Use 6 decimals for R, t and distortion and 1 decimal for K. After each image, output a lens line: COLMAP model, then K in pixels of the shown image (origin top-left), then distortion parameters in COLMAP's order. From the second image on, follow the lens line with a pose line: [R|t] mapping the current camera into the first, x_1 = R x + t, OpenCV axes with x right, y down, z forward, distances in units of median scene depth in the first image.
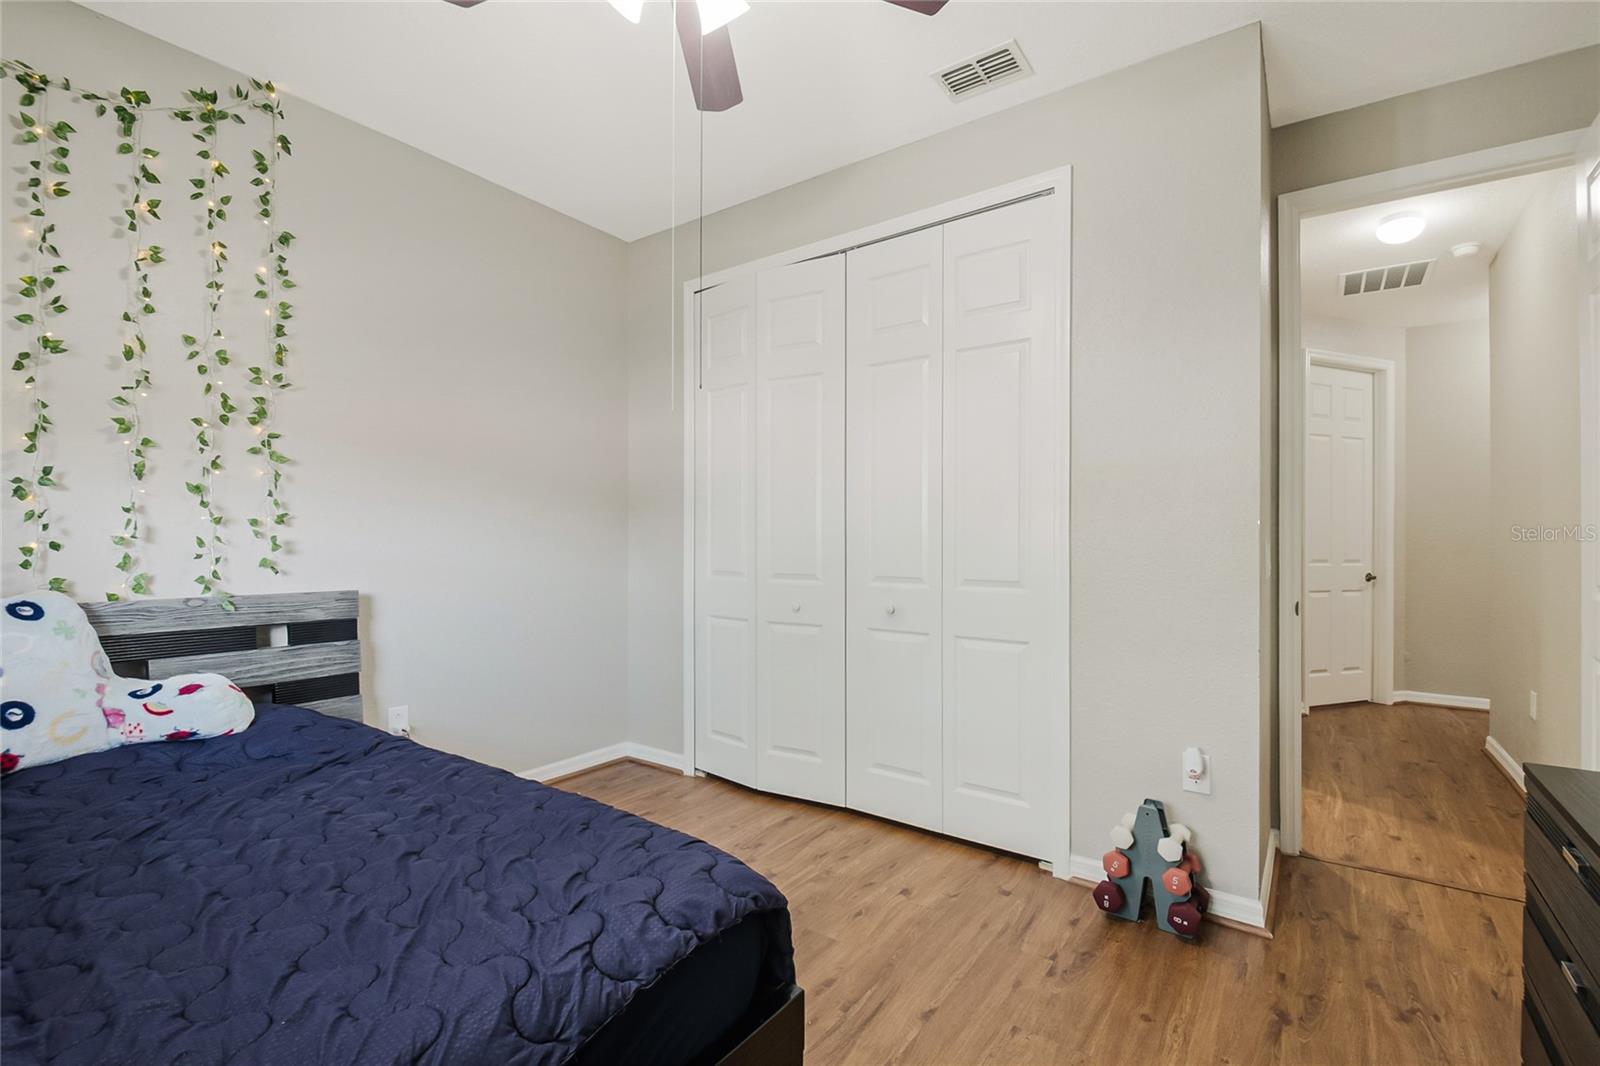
lens RADIAL K [[712.3, 0, 800.0], [0, 712.3, 533.0], [0, 0, 1]] dist [0.012645, -0.006392]
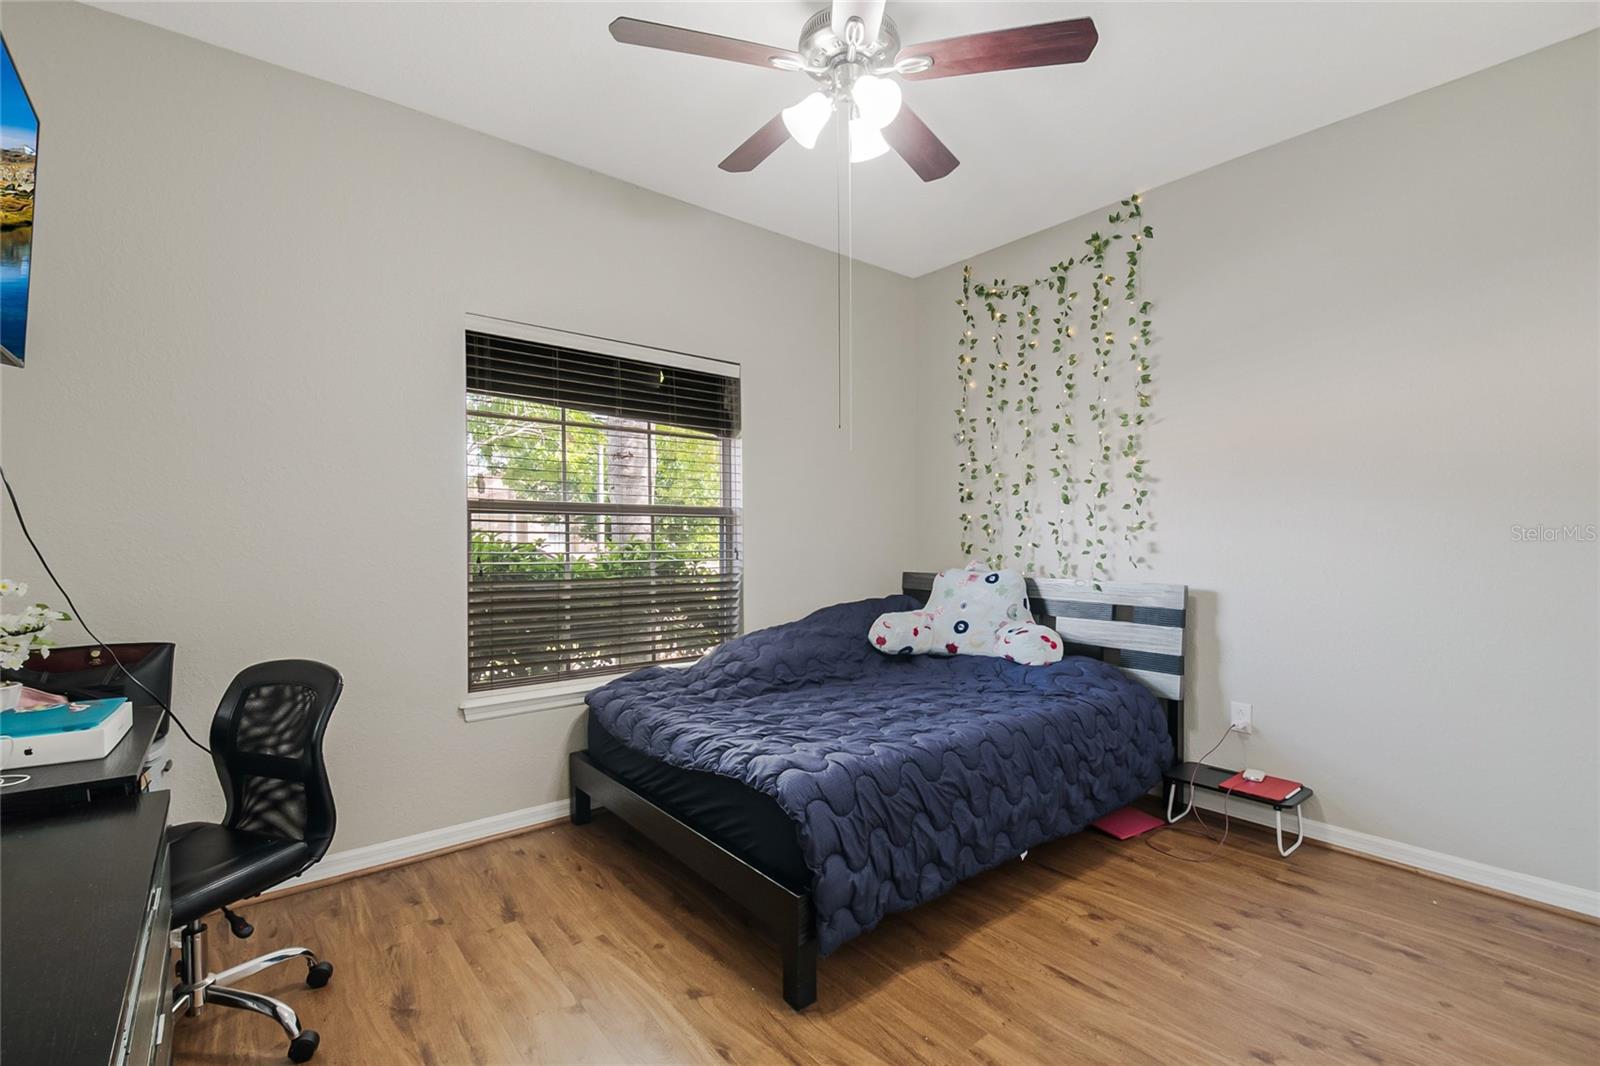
lens RADIAL K [[712.3, 0, 800.0], [0, 712.3, 533.0], [0, 0, 1]] dist [0.012645, -0.006392]
pose [[-0.263328, -0.008071, -0.964673, 0.695458], [0.011421, 0.999869, -0.011483, 0.001487], [0.964639, -0.014041, -0.263201, 0.756635]]
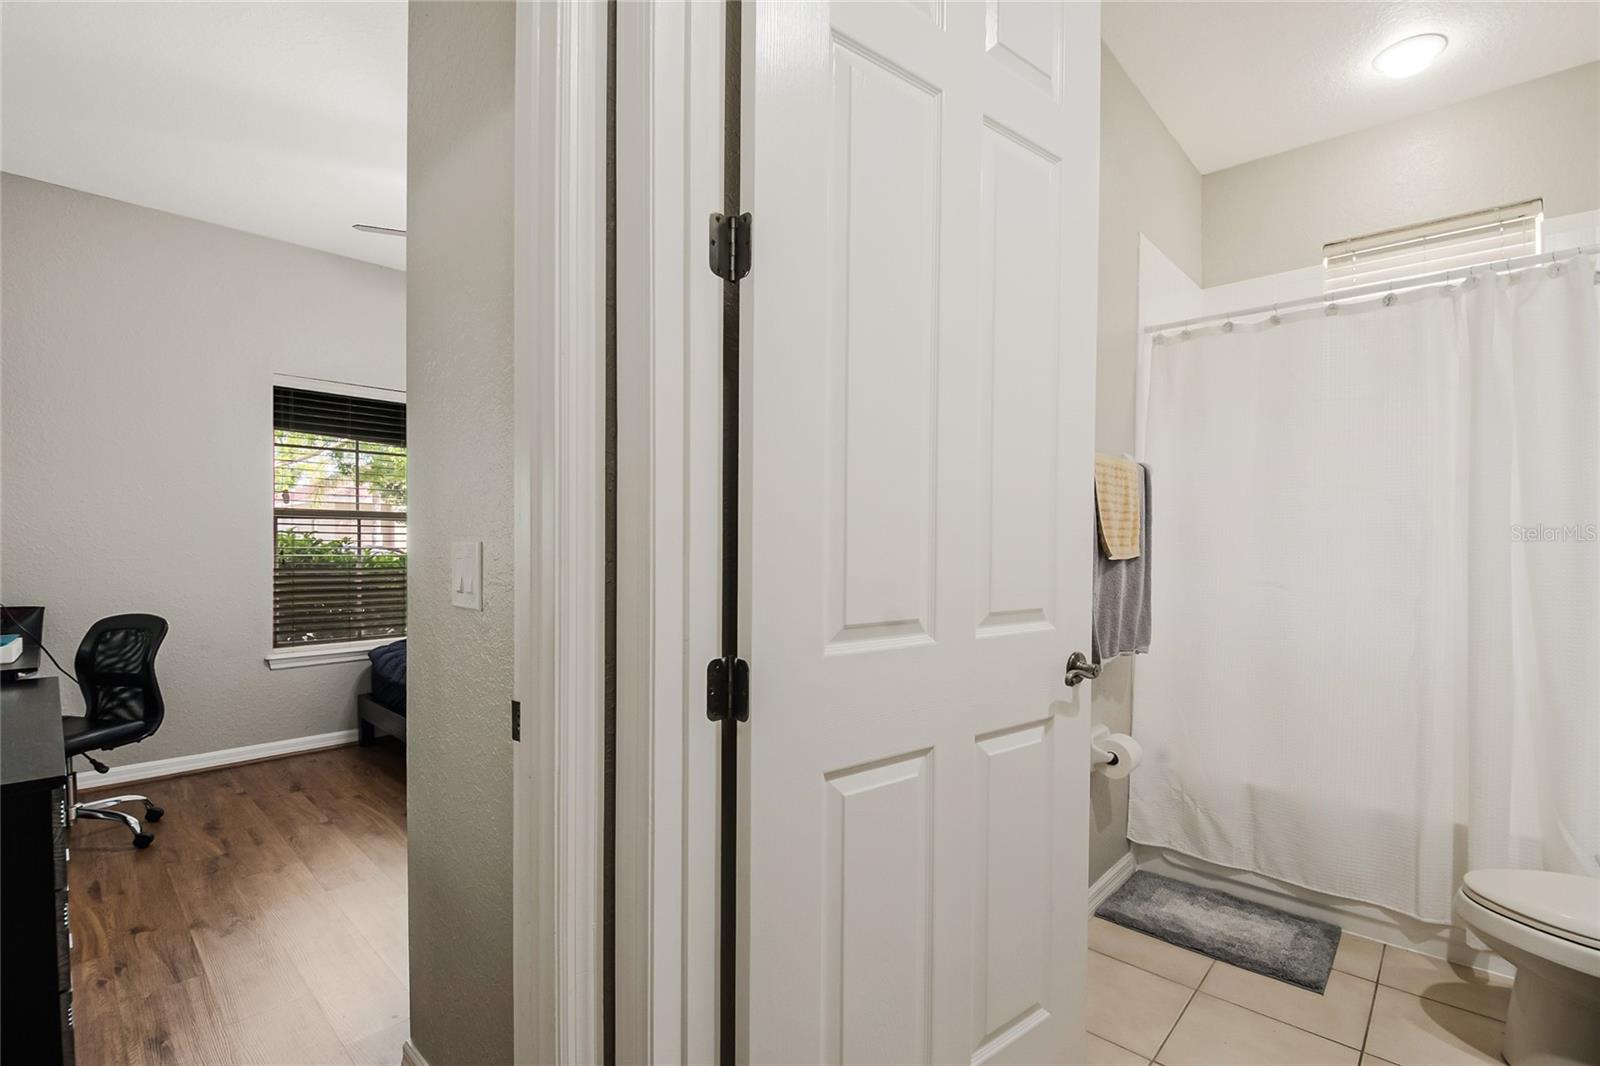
lens RADIAL K [[724.6, 0, 828.6], [0, 724.6, 540.2], [0, 0, 1]] dist [-0.018656, 0.000480]
pose [[-0.107599, -0.010270, -0.994141, 2.021502], [0.009672, 0.999889, -0.011376, 0.077079], [0.994147, -0.010840, -0.107488, 2.351780]]
